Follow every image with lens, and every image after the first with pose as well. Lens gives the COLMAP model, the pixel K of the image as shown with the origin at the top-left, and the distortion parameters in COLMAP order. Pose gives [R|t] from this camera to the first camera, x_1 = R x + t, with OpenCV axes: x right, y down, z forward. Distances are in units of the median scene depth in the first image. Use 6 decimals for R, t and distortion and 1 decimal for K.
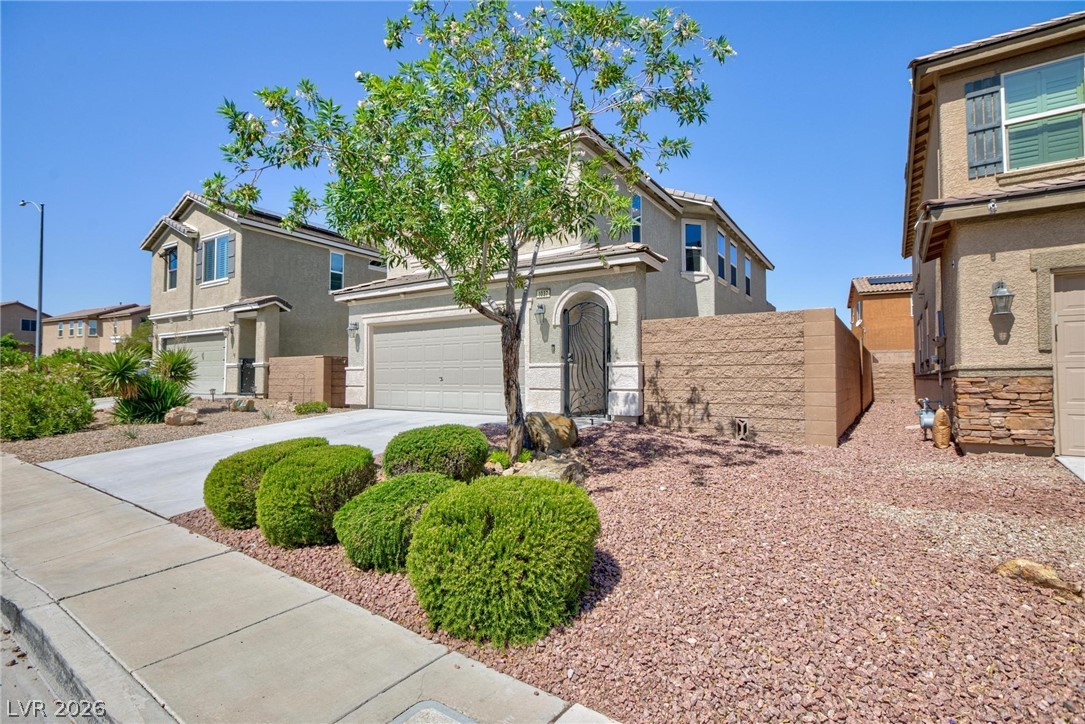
lens RADIAL K [[488.6, 0, 564.3], [0, 488.6, 363.0], [0, 0, 1]] dist [-0.000789, -0.000052]
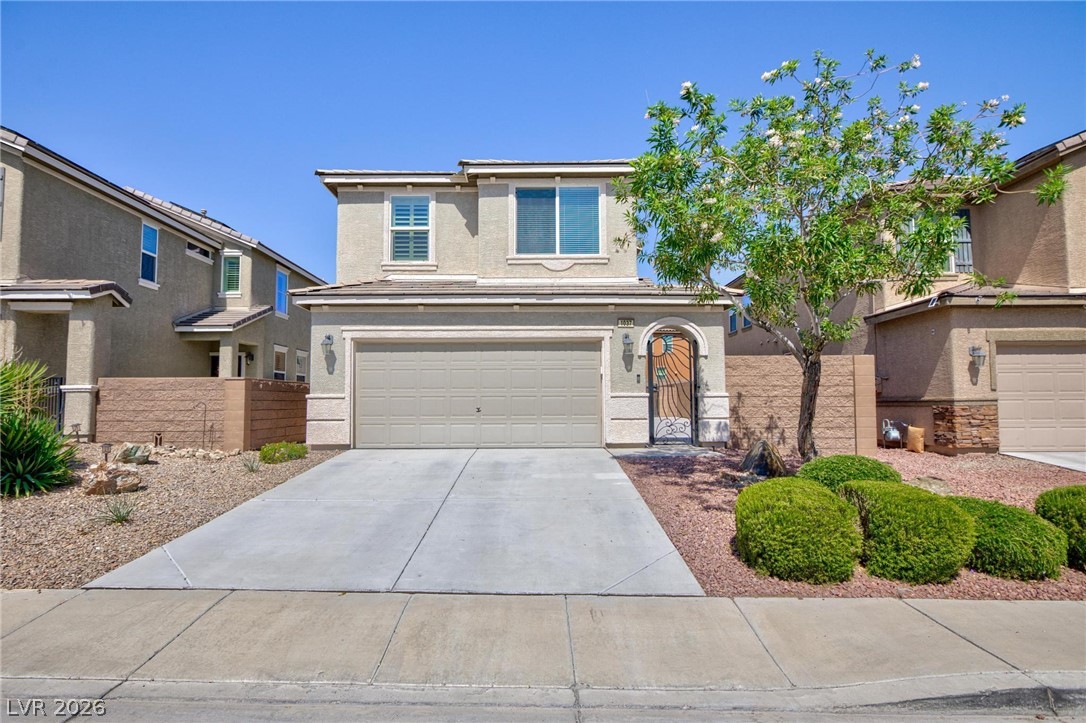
lens RADIAL K [[516.8, 0, 541.5], [0, 516.8, 379.1], [0, 0, 1]] dist [-0.010223, -0.000098]
pose [[0.844753, 0.021336, 0.534731, -0.835454], [-0.012006, 0.999709, -0.020922, -0.004201], [-0.535022, 0.011254, 0.844763, 0.228825]]
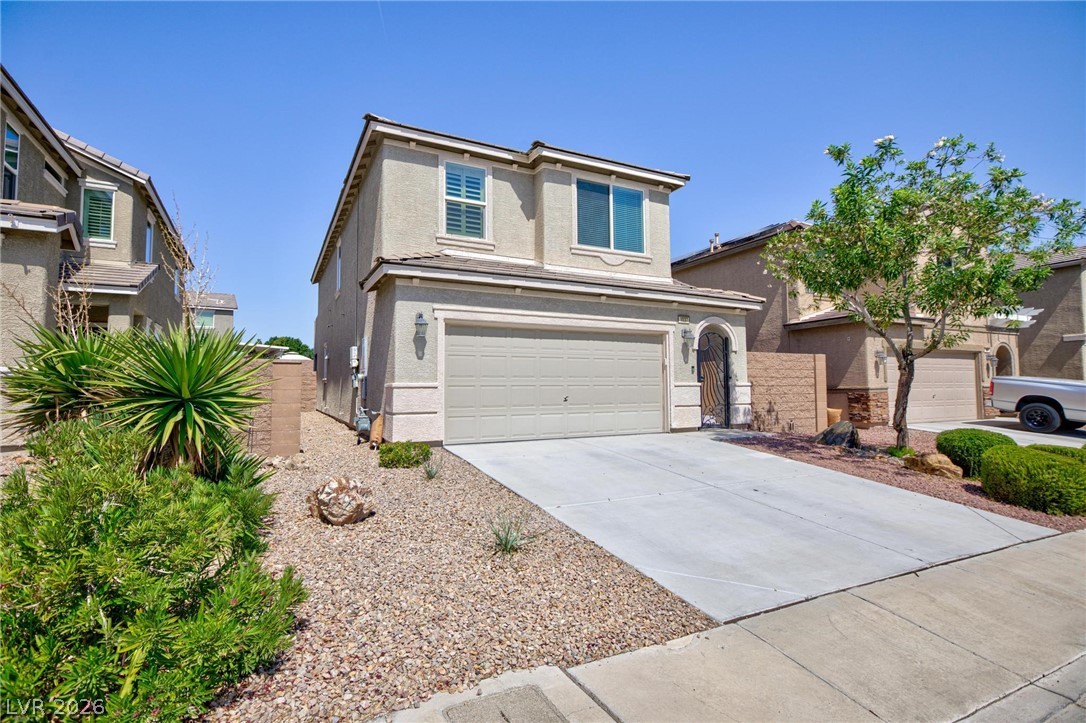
lens RADIAL K [[505.7, 0, 544.8], [0, 505.7, 364.0], [0, 0, 1]] dist [-0.002296, 0.000008]
pose [[0.521911, 0.039403, 0.852089, -1.315651], [-0.018129, 0.999219, -0.035102, 0.004956], [-0.852807, 0.002873, 0.522218, 0.749021]]
